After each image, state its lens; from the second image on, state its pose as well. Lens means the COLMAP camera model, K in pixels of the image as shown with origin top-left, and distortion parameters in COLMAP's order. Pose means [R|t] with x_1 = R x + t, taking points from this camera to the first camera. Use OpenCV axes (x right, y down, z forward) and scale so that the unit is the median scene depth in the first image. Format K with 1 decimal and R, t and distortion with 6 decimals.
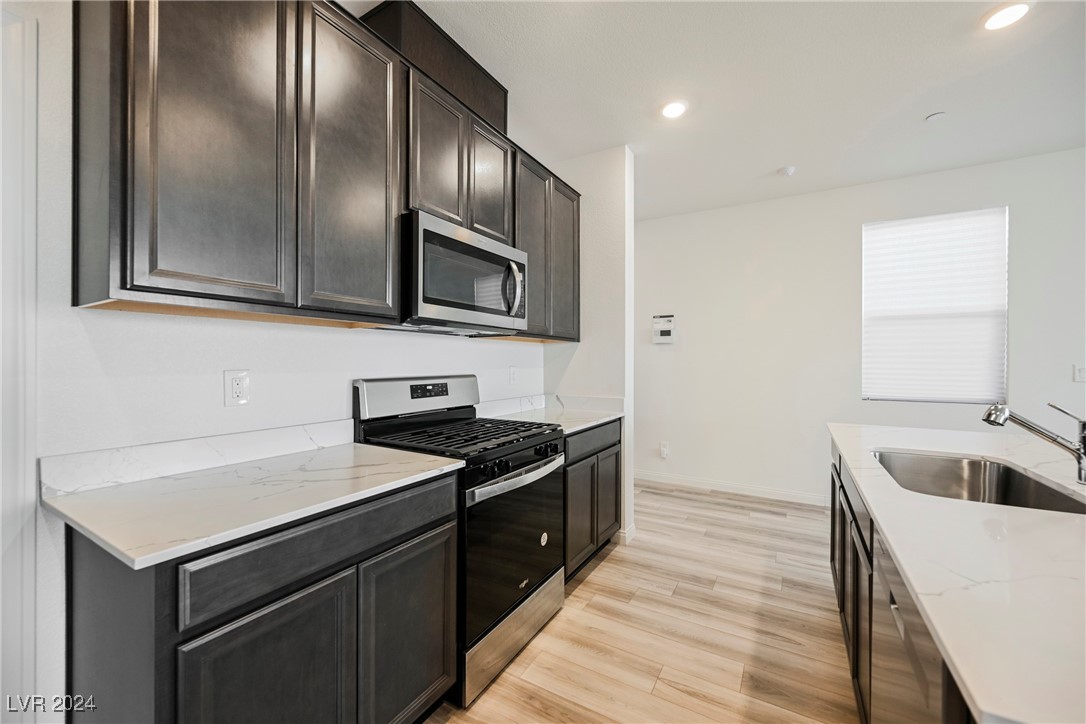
lens RADIAL K [[422.4, 0, 547.6], [0, 422.4, 364.7], [0, 0, 1]] dist [-0.003108, 0.000583]
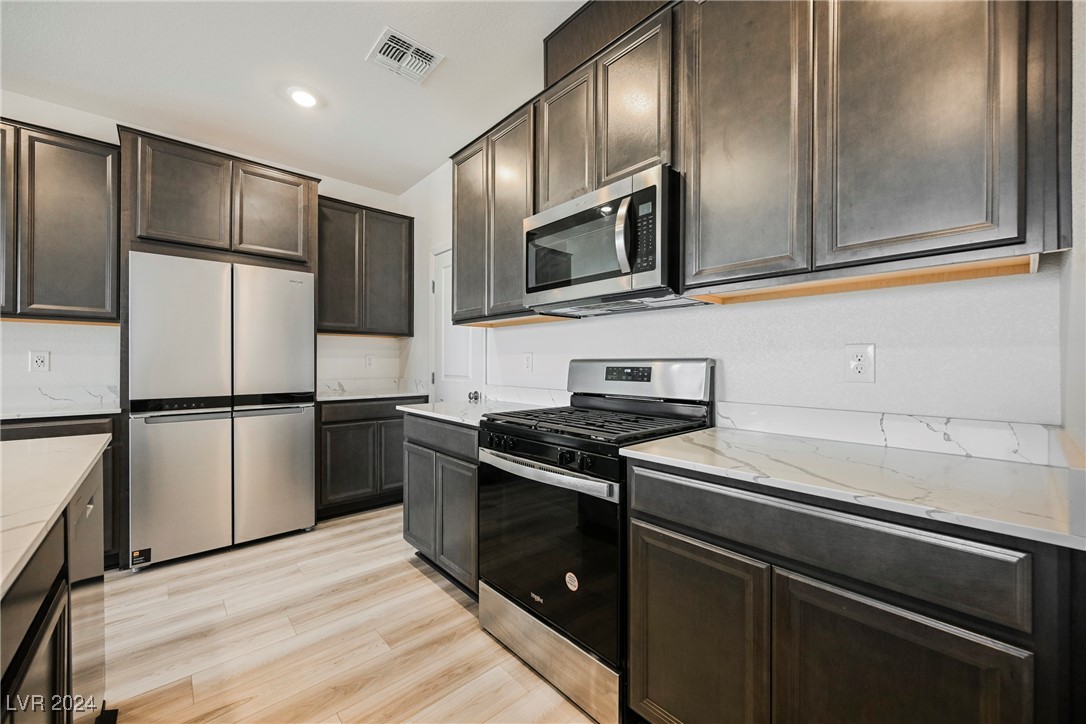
lens RADIAL K [[422.4, 0, 541.0], [0, 422.4, 364.2], [0, 0, 1]] dist [-0.003108, 0.000583]
pose [[-0.302255, 0.004445, -0.953217, 0.655930], [-0.008734, 0.999934, 0.007432, 0.034461], [0.953187, 0.010572, -0.302196, 1.097118]]
